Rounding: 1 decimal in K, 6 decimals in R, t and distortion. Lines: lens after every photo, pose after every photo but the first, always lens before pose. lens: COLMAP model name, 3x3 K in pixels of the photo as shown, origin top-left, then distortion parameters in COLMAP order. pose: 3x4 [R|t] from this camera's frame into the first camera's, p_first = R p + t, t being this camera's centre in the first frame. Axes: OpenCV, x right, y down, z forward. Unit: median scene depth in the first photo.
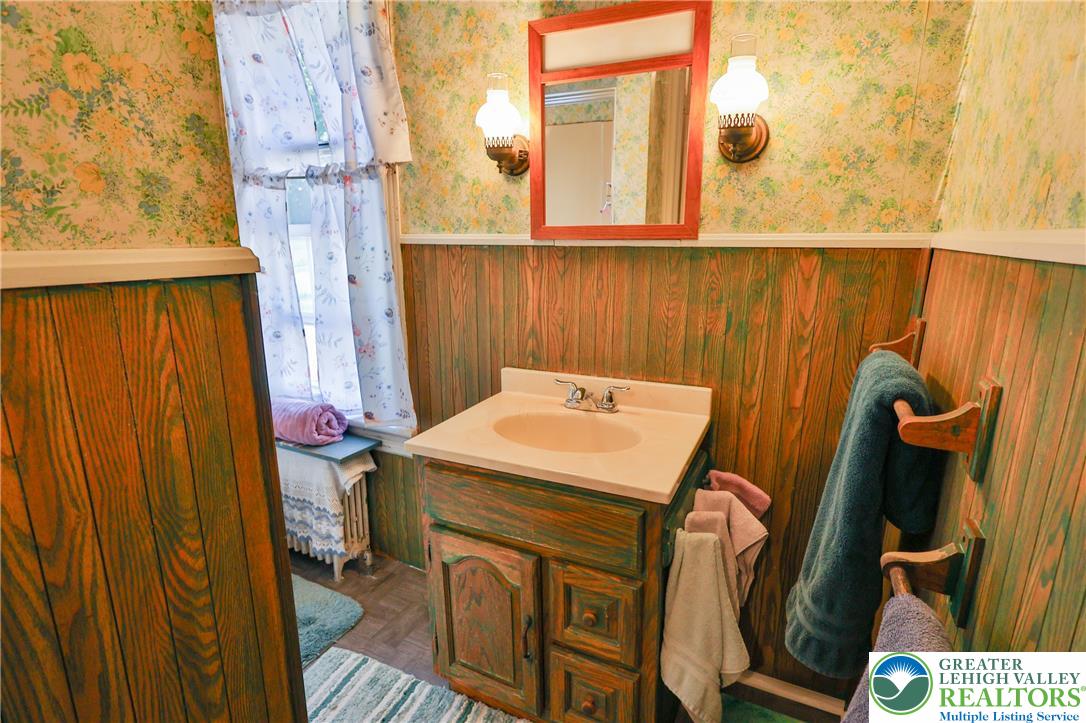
lens RADIAL K [[535.1, 0, 543.1], [0, 535.1, 361.6], [0, 0, 1]] dist [-0.004251, 0.001457]
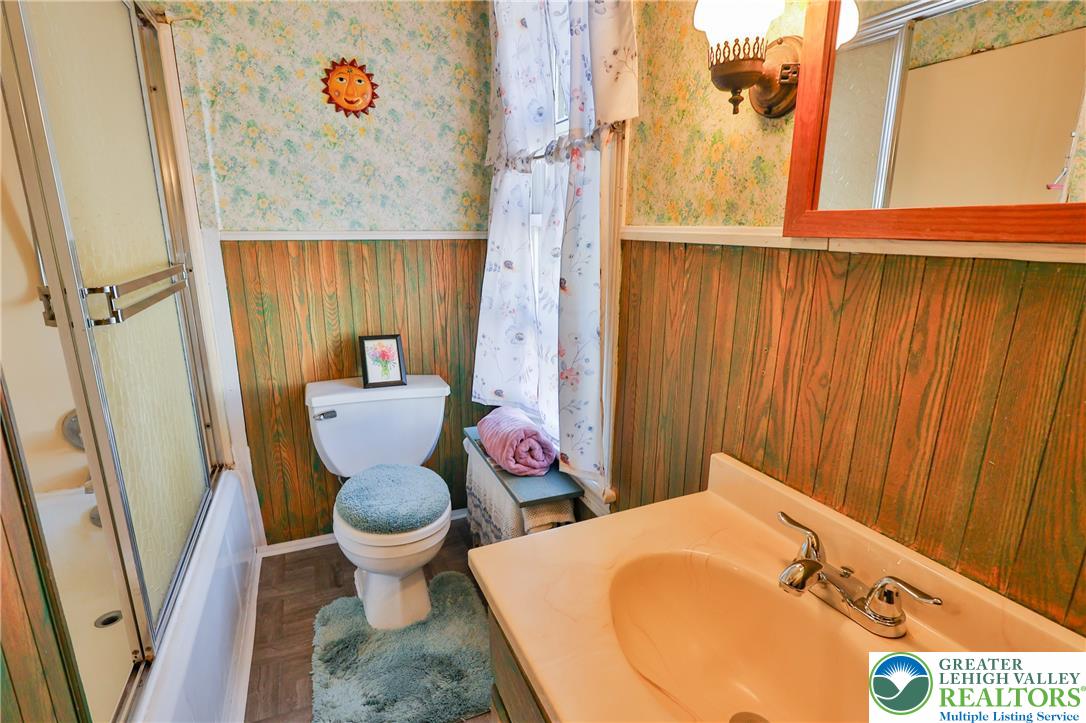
lens RADIAL K [[535.1, 0, 544.4], [0, 535.1, 360.8], [0, 0, 1]] dist [-0.004251, 0.001457]
pose [[0.767436, 0.161255, -0.620515, 0.130082], [-0.152051, 0.986018, 0.068187, -0.099615], [0.622834, 0.042021, 0.781225, 0.411937]]
